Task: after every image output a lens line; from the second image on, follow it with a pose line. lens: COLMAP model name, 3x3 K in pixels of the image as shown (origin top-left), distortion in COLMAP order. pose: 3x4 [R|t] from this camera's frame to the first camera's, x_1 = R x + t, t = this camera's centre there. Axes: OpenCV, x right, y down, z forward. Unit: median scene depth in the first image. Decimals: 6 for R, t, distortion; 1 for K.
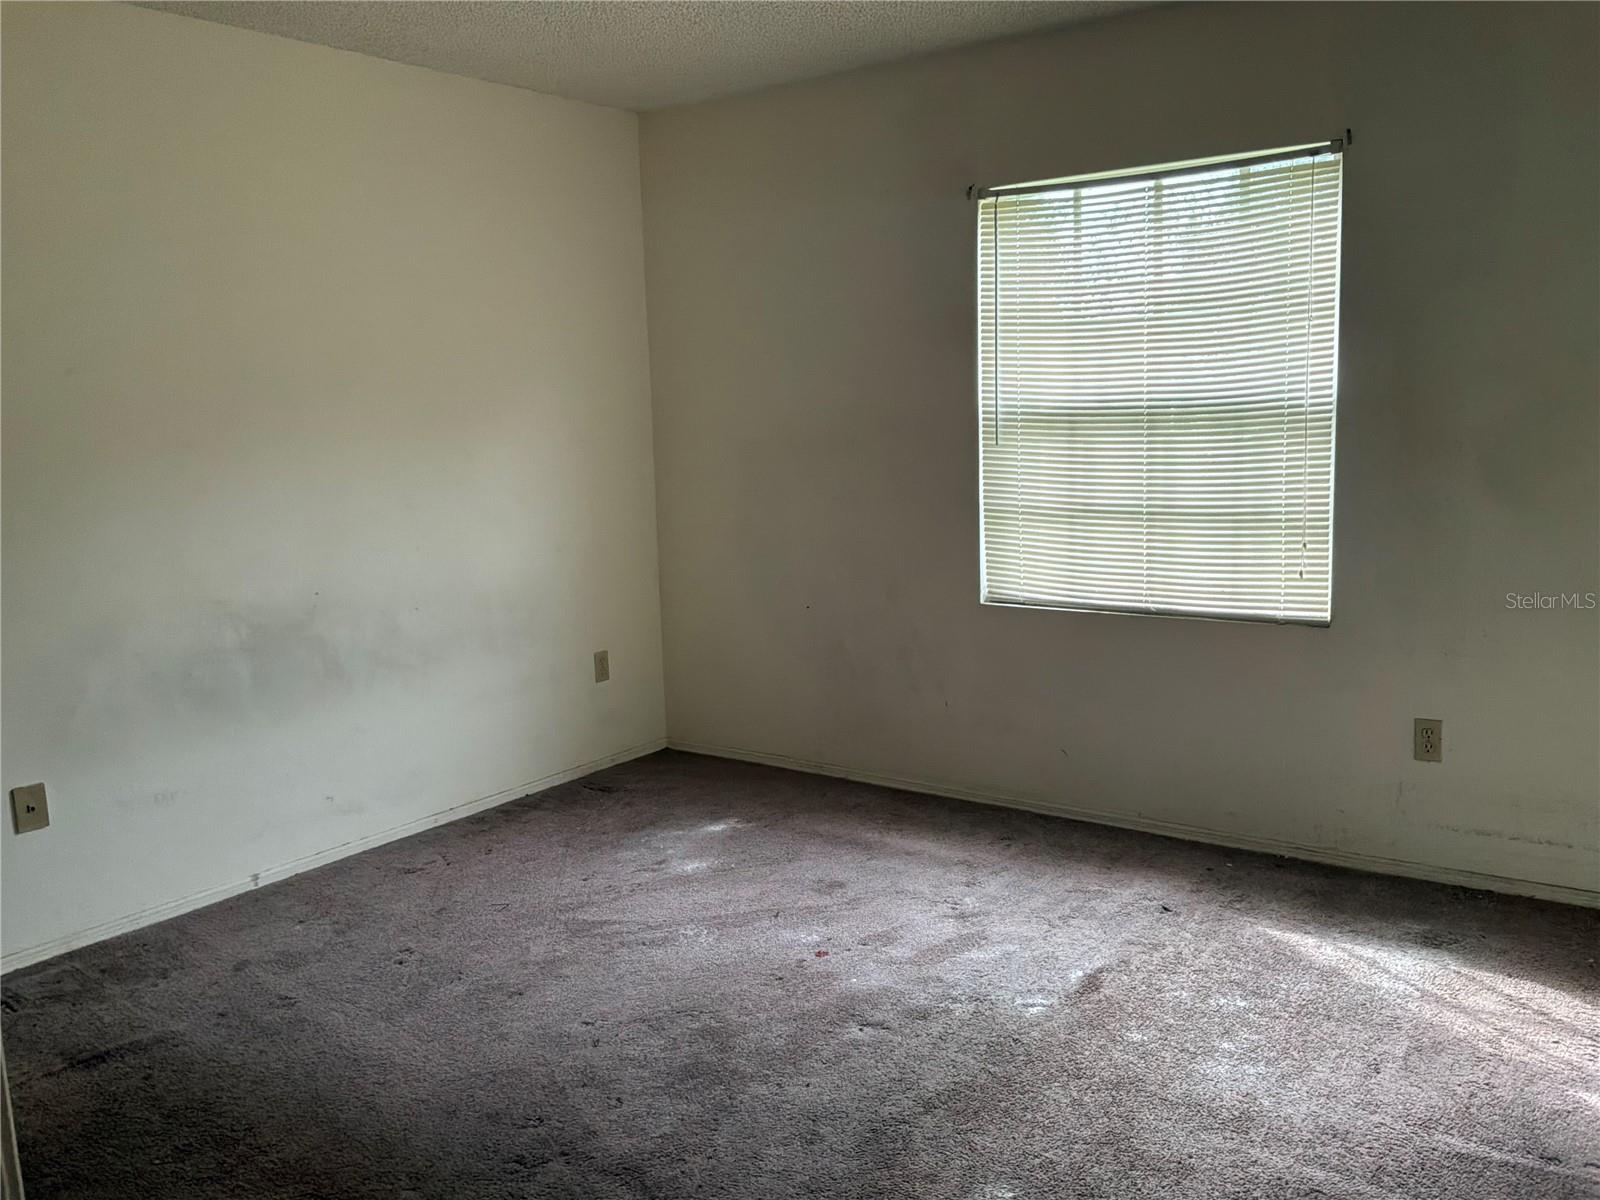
lens RADIAL K [[1319.0, 0, 800.0], [0, 1319.0, 600.0], [0, 0, 1]] dist [0.004684, -0.001469]
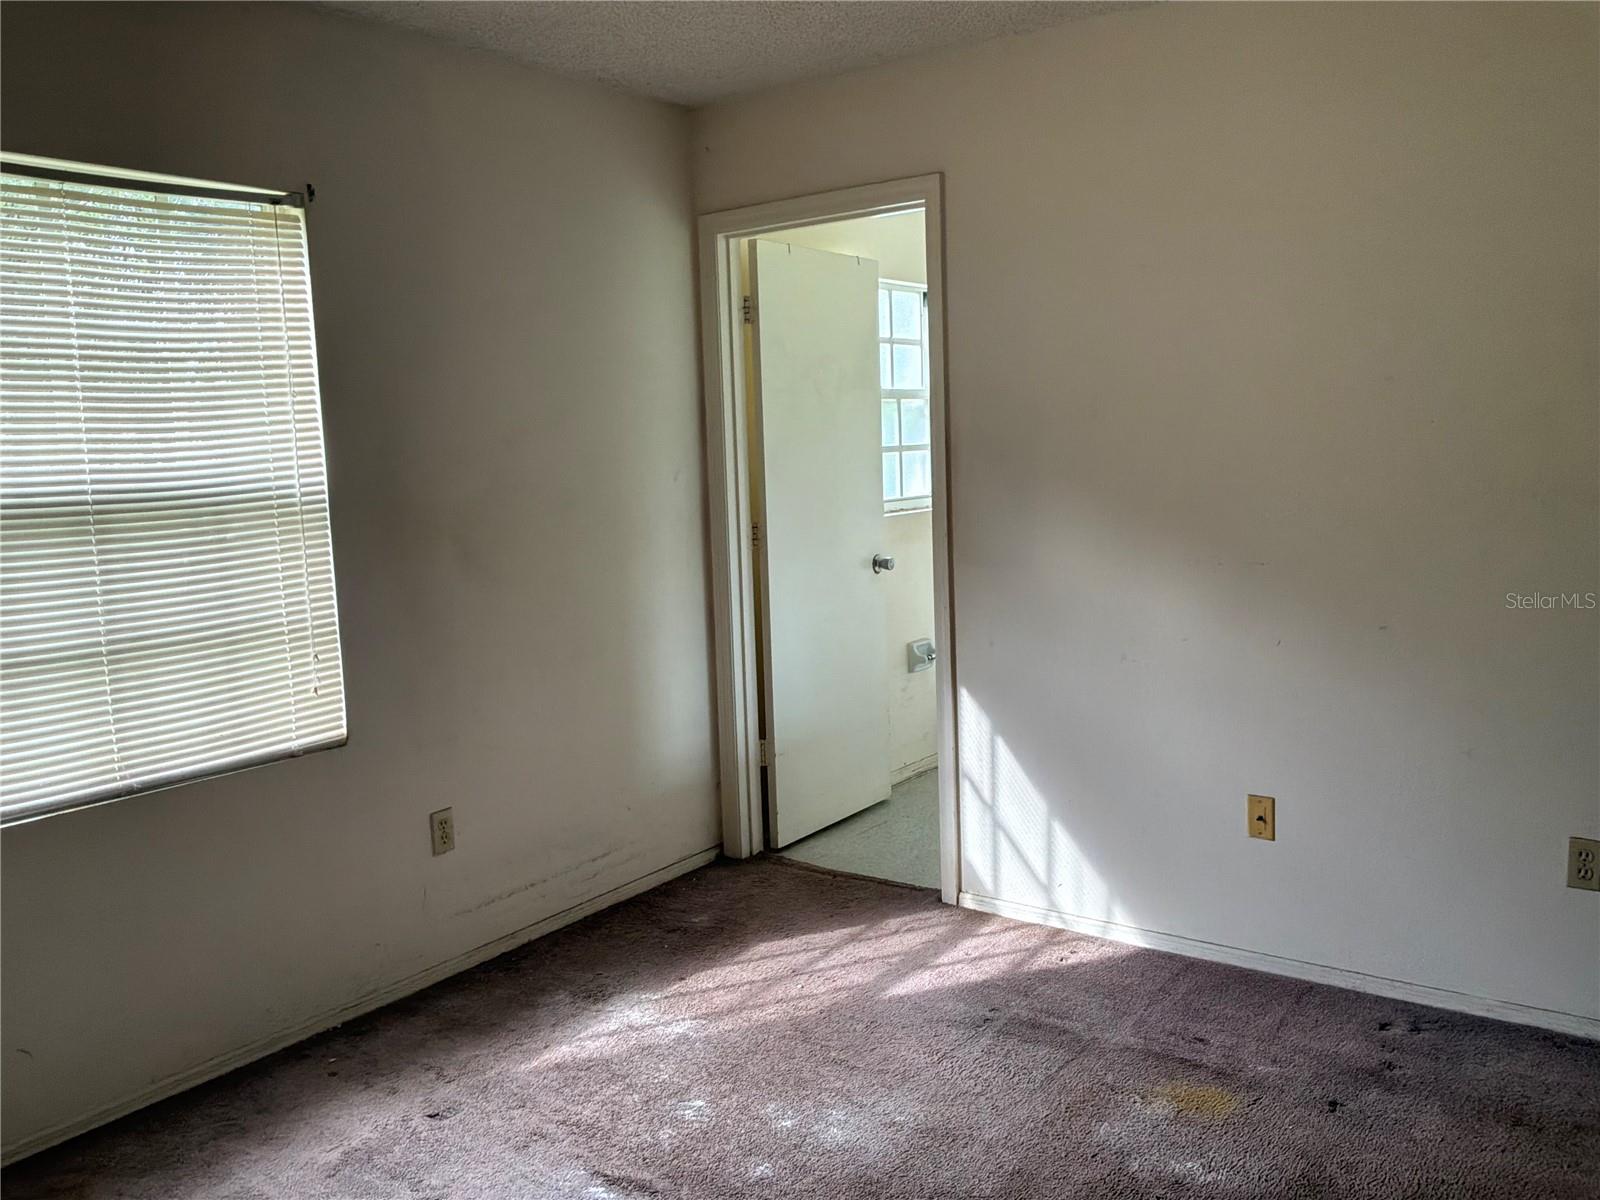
lens RADIAL K [[1290.6, 0, 800.0], [0, 1290.6, 600.0], [0, 0, 1]] dist [0.051928, -0.000112]
pose [[0.023400, -0.086953, 0.995938, -0.454551], [0.182238, 0.979890, 0.081271, -0.090420], [-0.982976, 0.179596, 0.038776, 0.662624]]
